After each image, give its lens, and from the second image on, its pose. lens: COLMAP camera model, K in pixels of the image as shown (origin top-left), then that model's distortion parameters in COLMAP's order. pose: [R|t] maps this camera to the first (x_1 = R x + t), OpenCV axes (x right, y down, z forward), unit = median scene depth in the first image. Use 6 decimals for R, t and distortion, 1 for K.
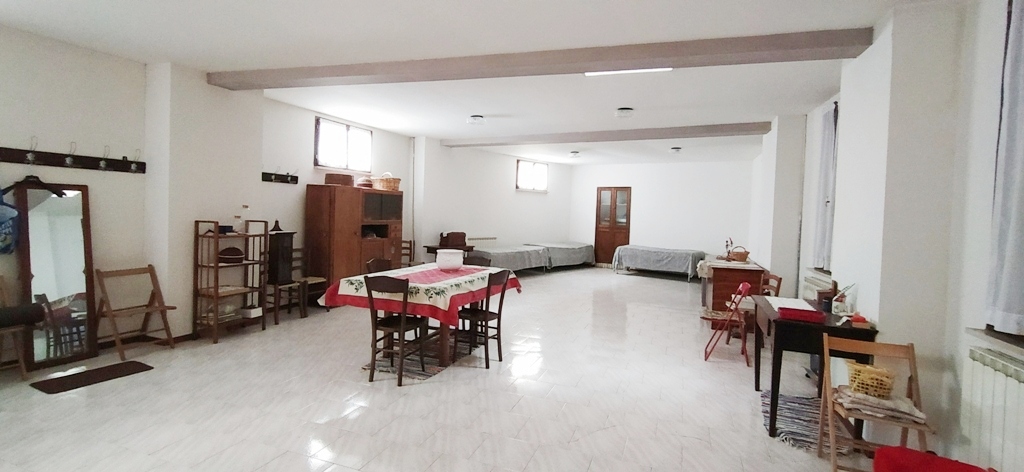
lens RADIAL K [[467.6, 0, 516.2], [0, 467.6, 221.9], [0, 0, 1]] dist [0.000120, 0.000177]
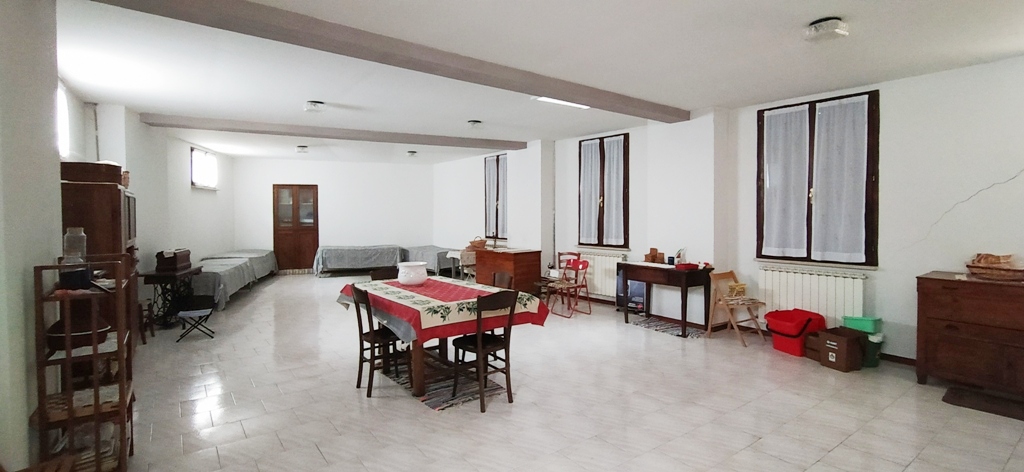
lens RADIAL K [[467.6, 0, 516.2], [0, 467.6, 221.9], [0, 0, 1]] dist [0.000120, 0.000177]
pose [[0.546189, -0.053884, 0.835927, -0.352811], [0.042847, 0.998420, 0.036363, -0.018731], [-0.836565, 0.015956, 0.547635, 0.157479]]
